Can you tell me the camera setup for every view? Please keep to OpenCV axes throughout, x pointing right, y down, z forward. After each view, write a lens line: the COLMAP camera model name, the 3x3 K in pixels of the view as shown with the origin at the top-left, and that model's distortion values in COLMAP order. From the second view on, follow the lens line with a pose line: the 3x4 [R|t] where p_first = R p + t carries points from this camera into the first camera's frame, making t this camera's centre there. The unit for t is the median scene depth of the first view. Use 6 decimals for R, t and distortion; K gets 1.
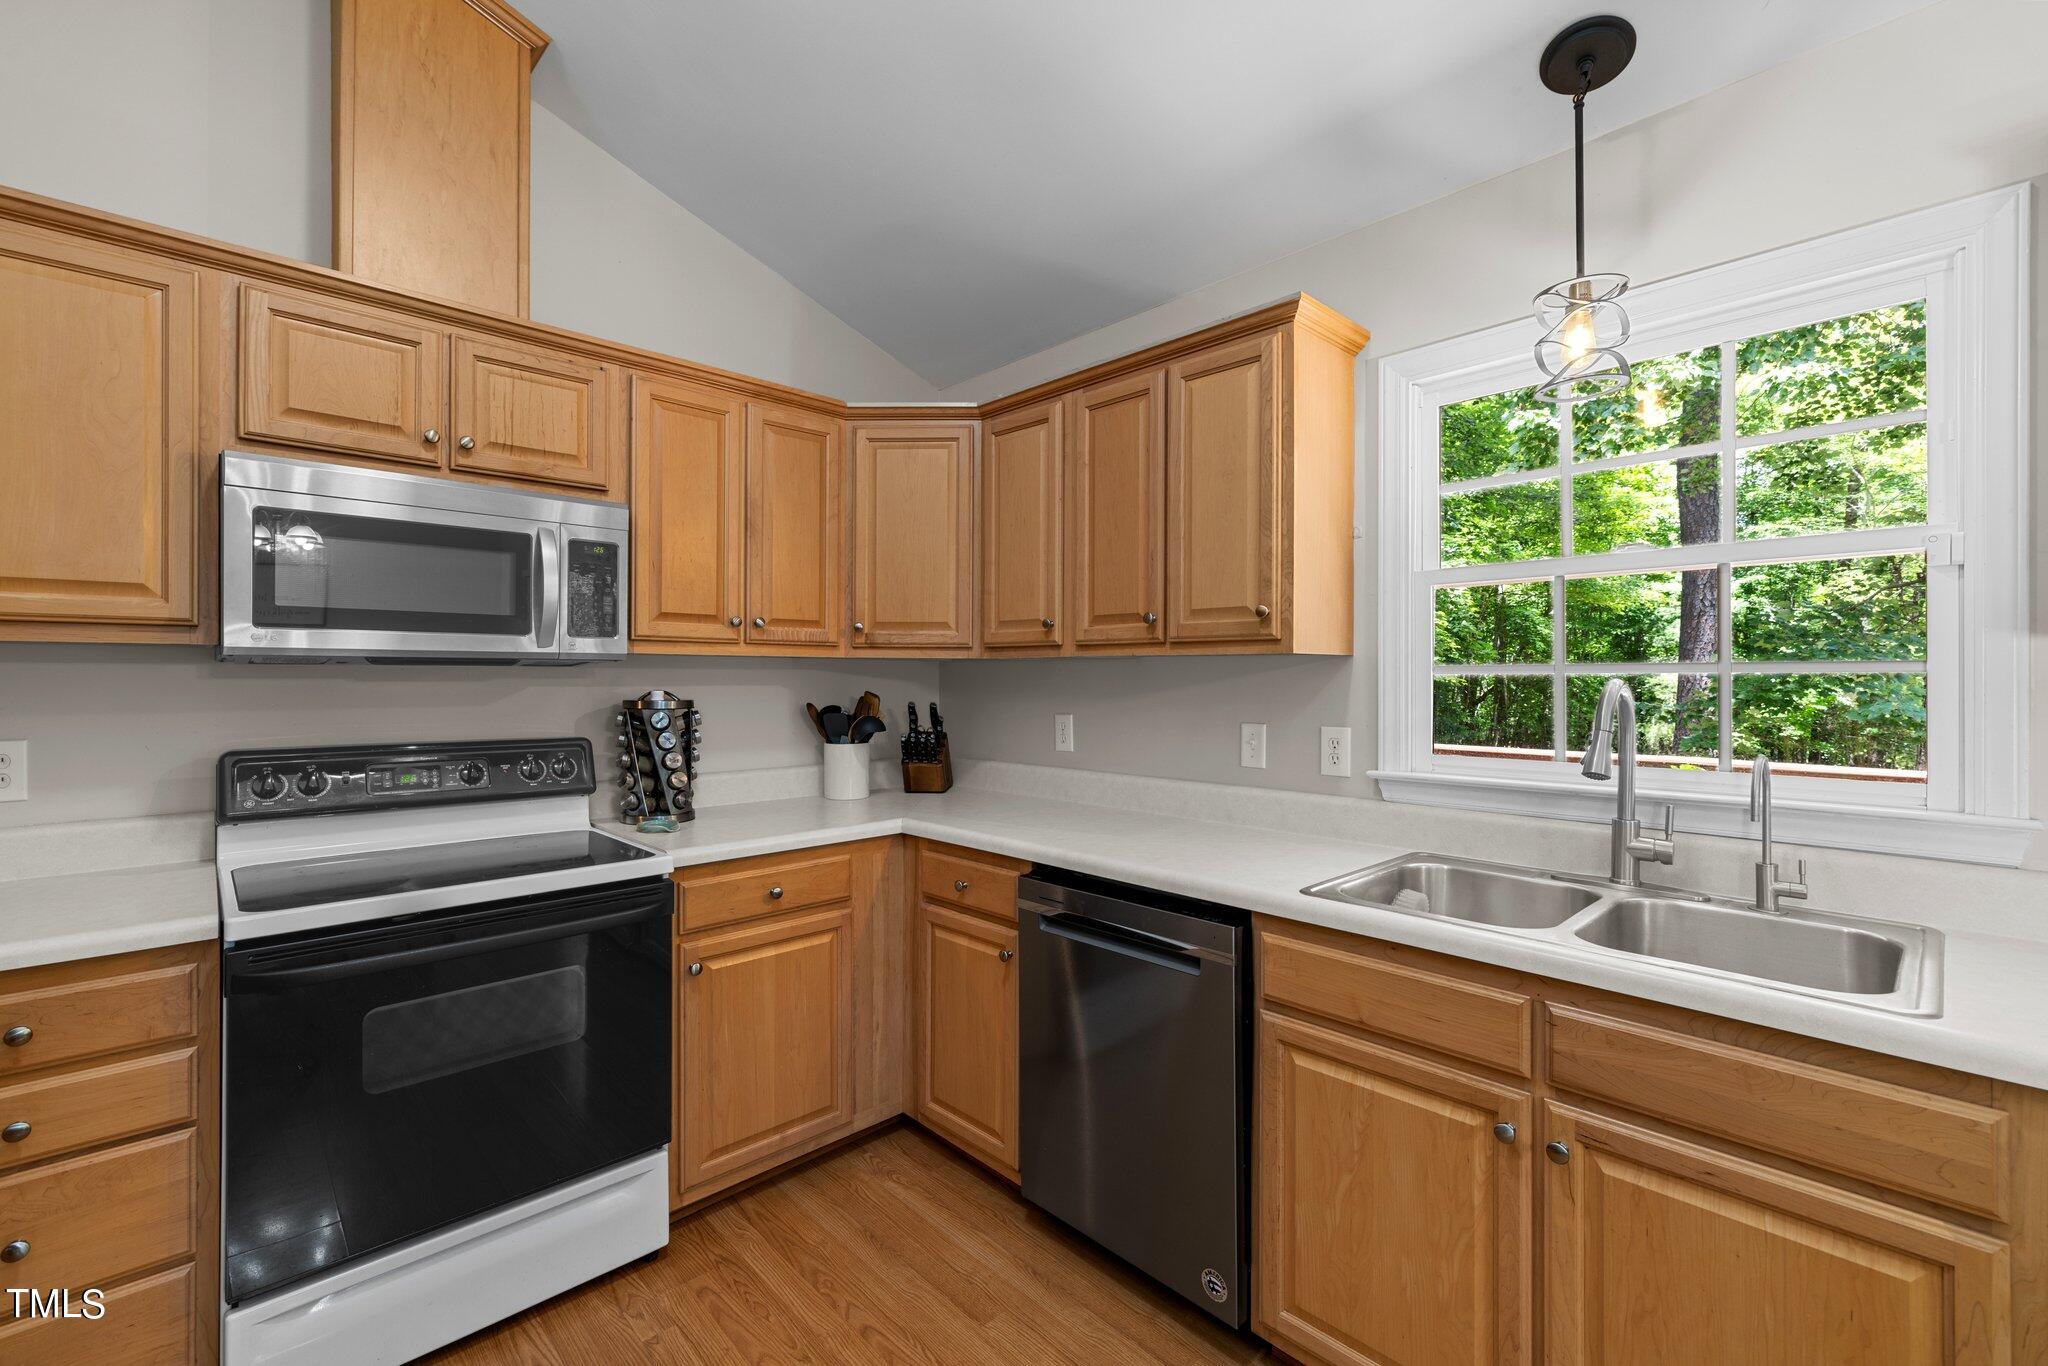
lens RADIAL K [[863.0, 0, 1019.5], [0, 863.0, 674.6], [0, 0, 1]] dist [0.000072, 0.000036]
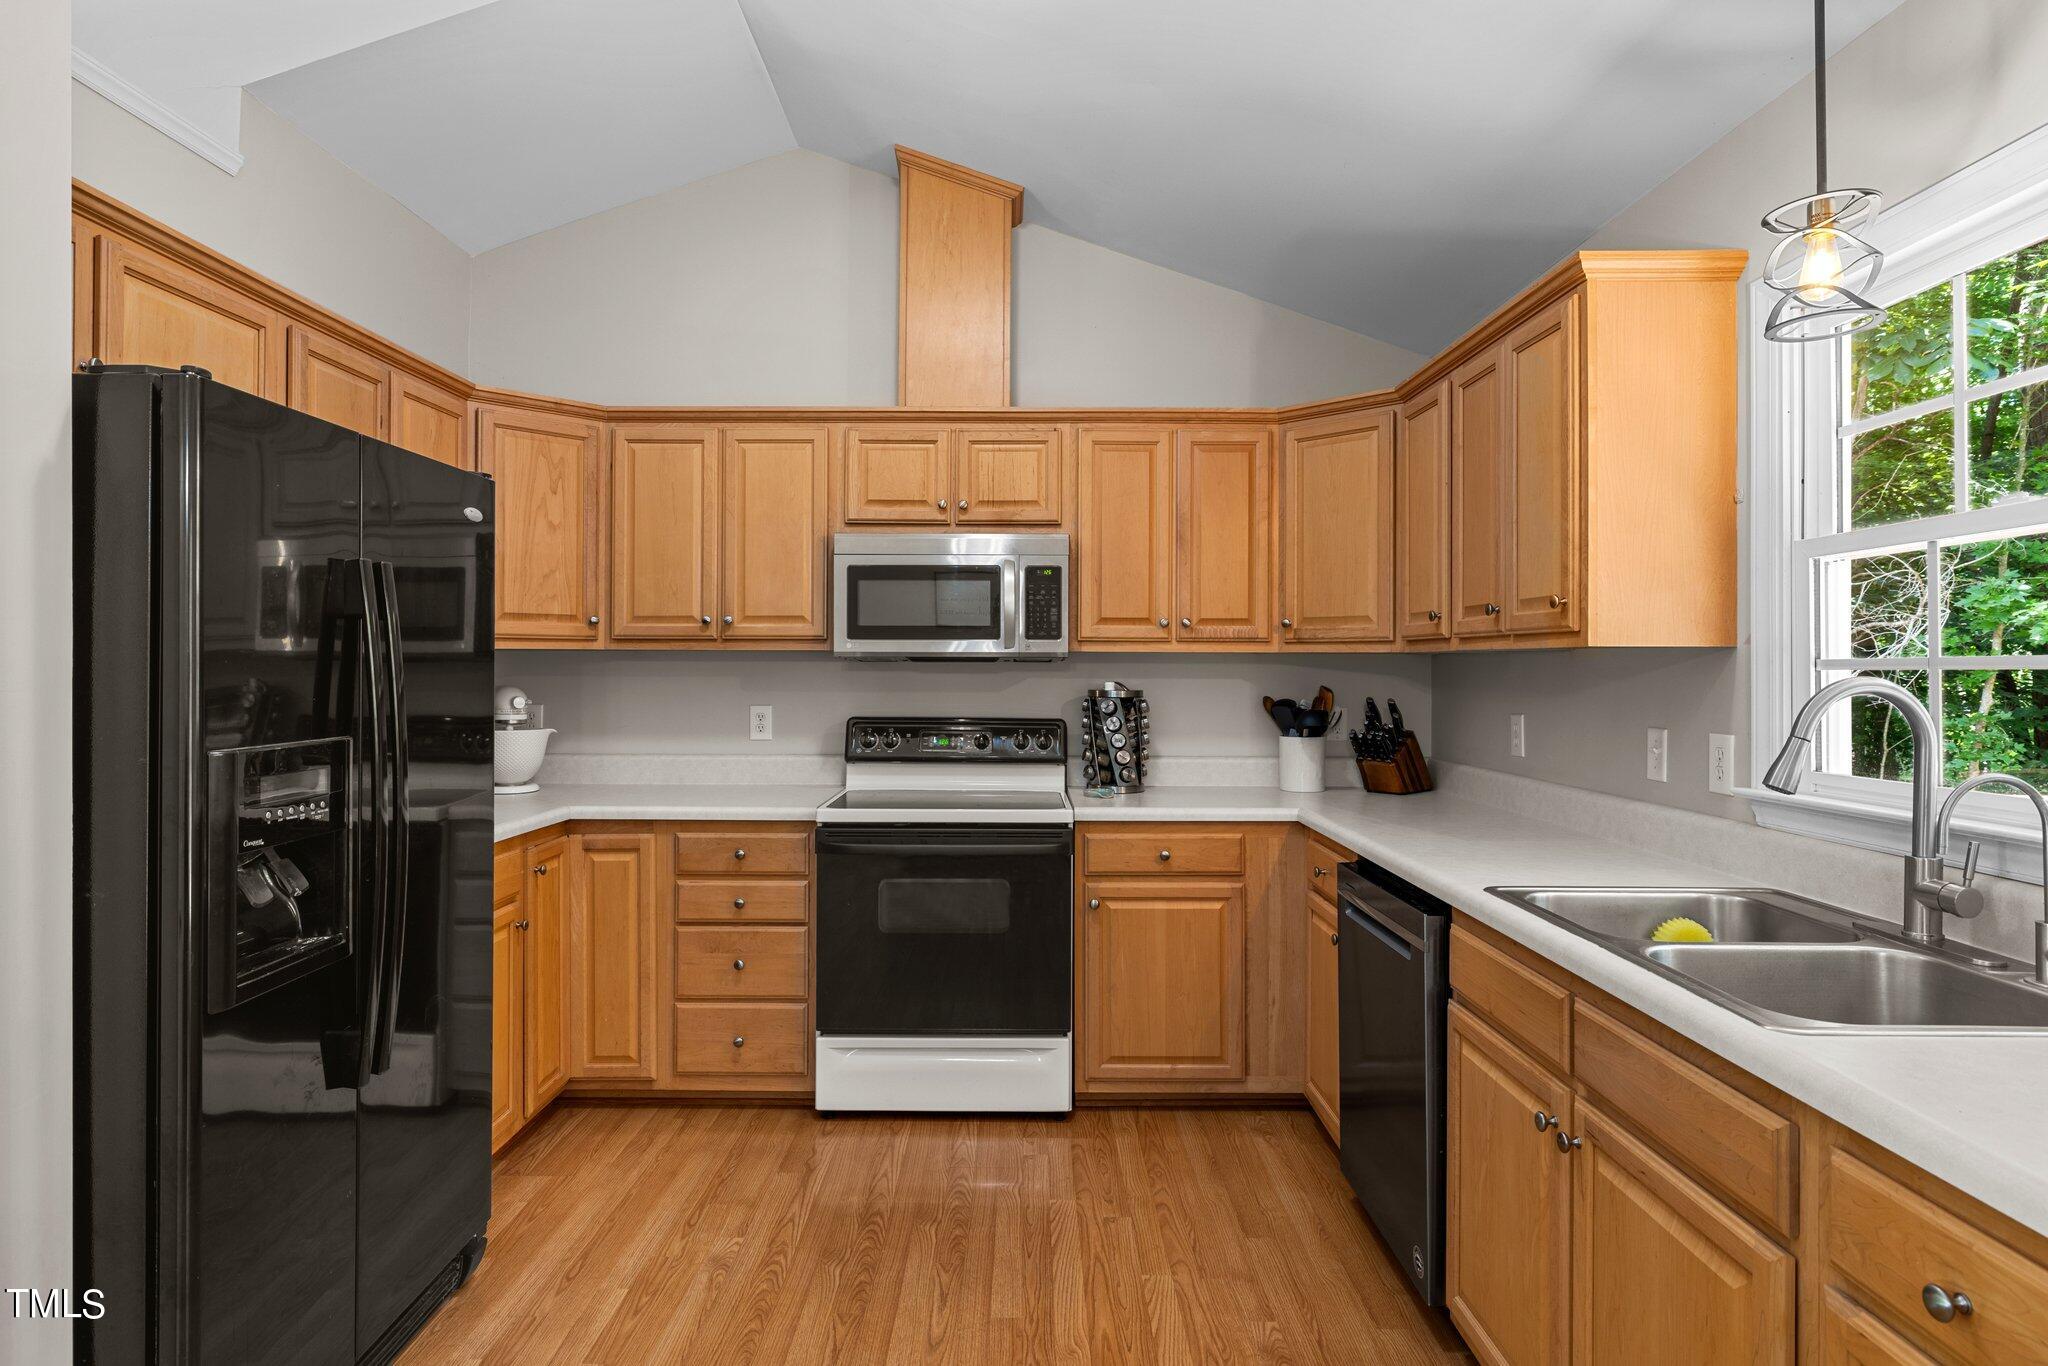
lens RADIAL K [[1100.8, 0, 1014.9], [0, 1100.8, 658.6], [0, 0, 1]] dist [-0.003096, -0.000541]
pose [[0.722448, -0.004794, -0.691409, 0.612044], [-0.000648, 0.999971, -0.007610, -0.002545], [0.691425, 0.005946, 0.722424, -0.222848]]
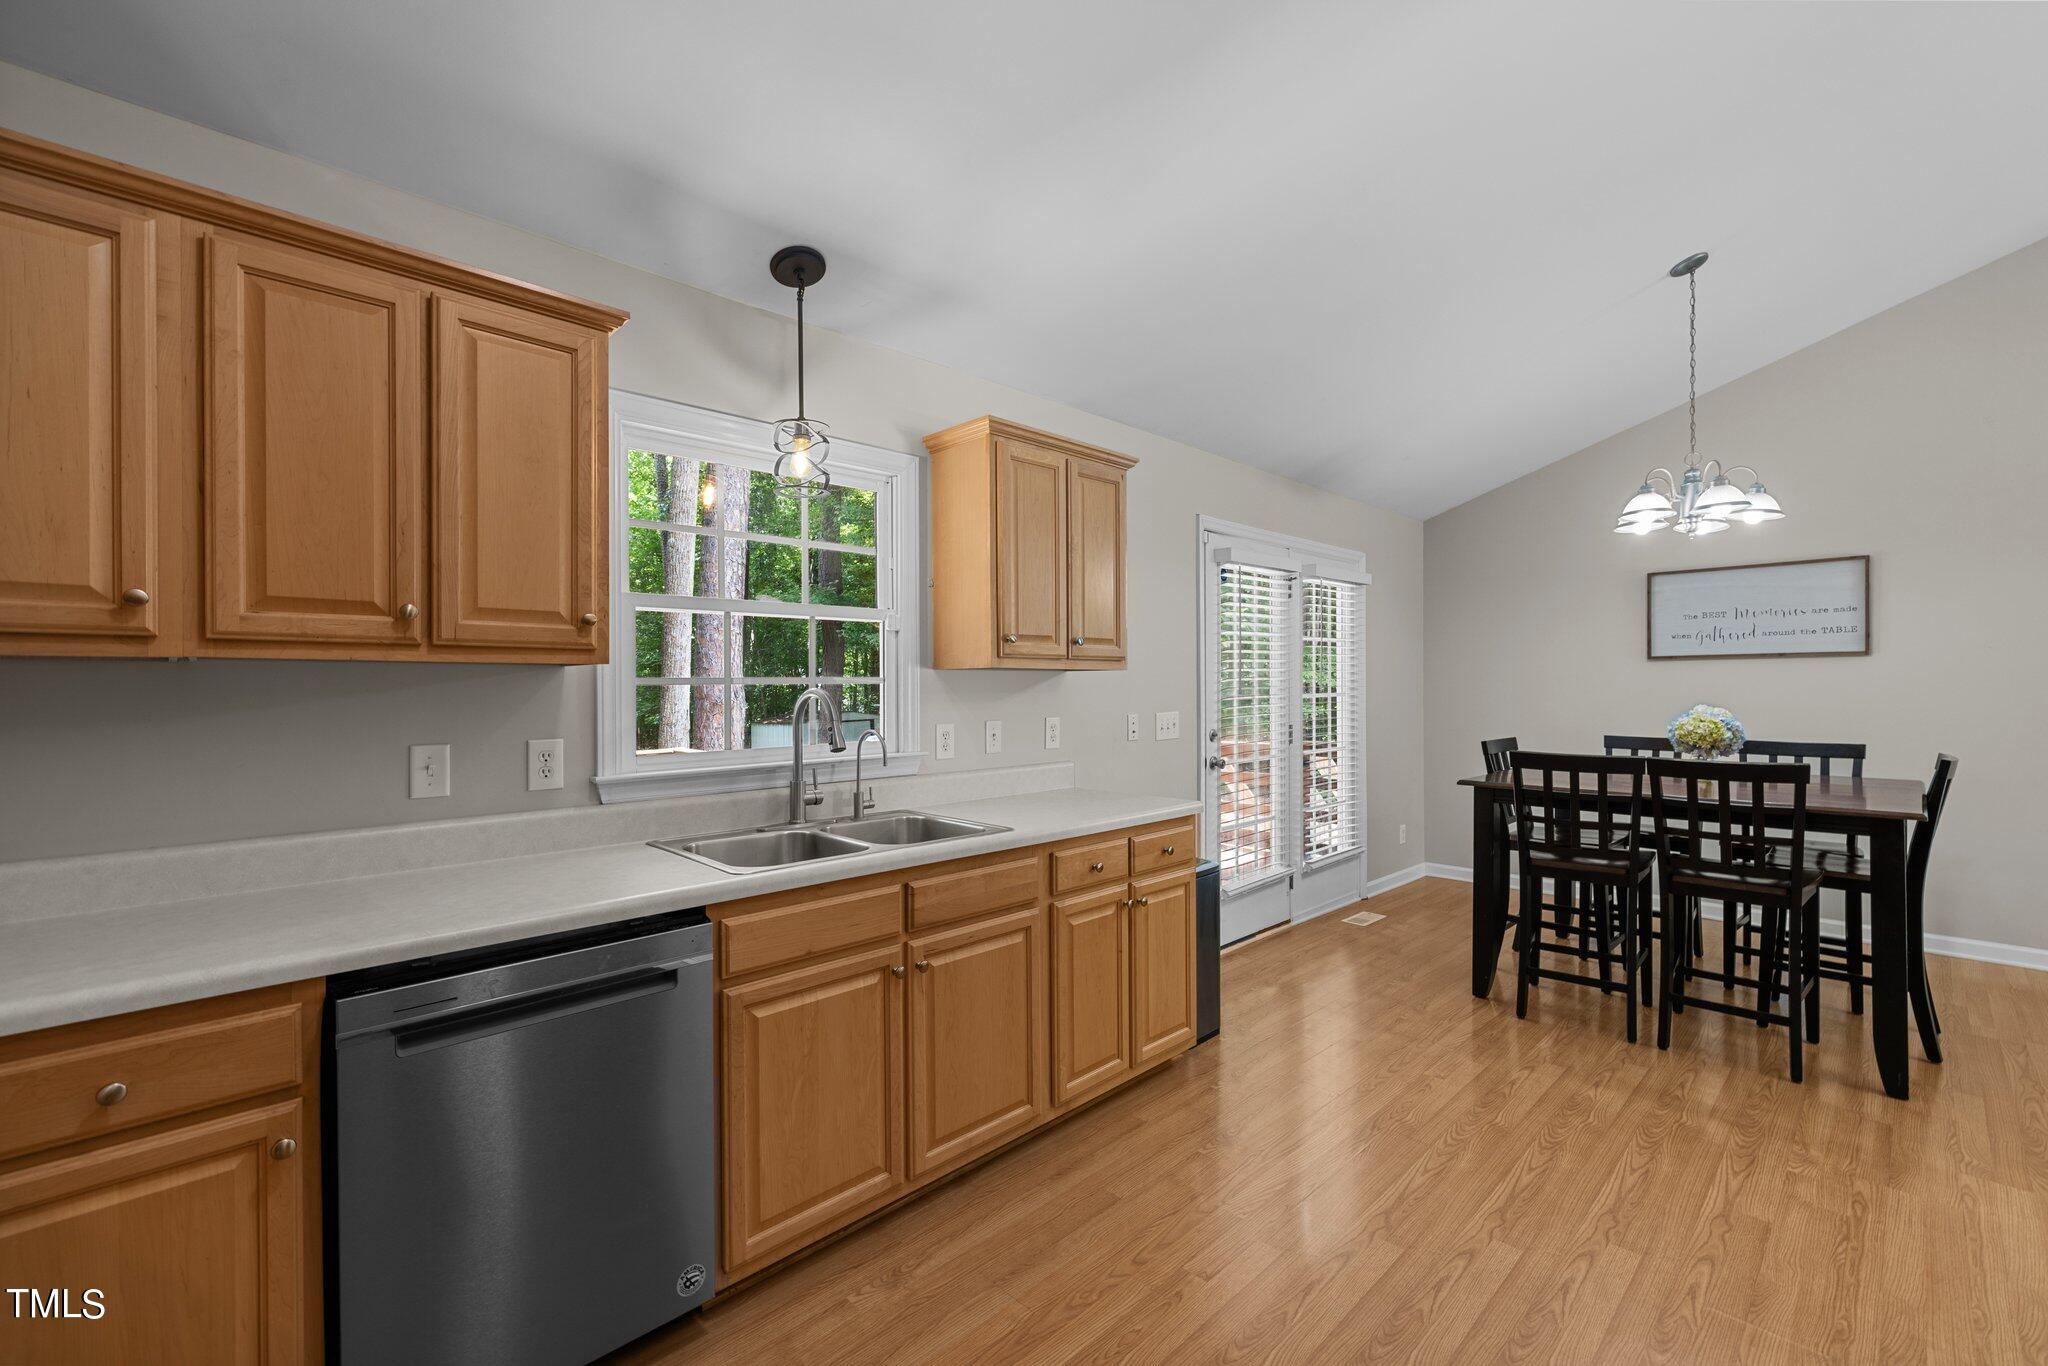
lens RADIAL K [[847.8, 0, 1021.2], [0, 847.8, 683.5], [0, 0, 1]] dist [-0.002599, -0.000171]
pose [[-0.007888, 0.000621, 0.999969, -0.606846], [0.003228, 0.999995, -0.000596, -0.000160], [-0.999964, 0.003224, -0.007890, 0.475285]]
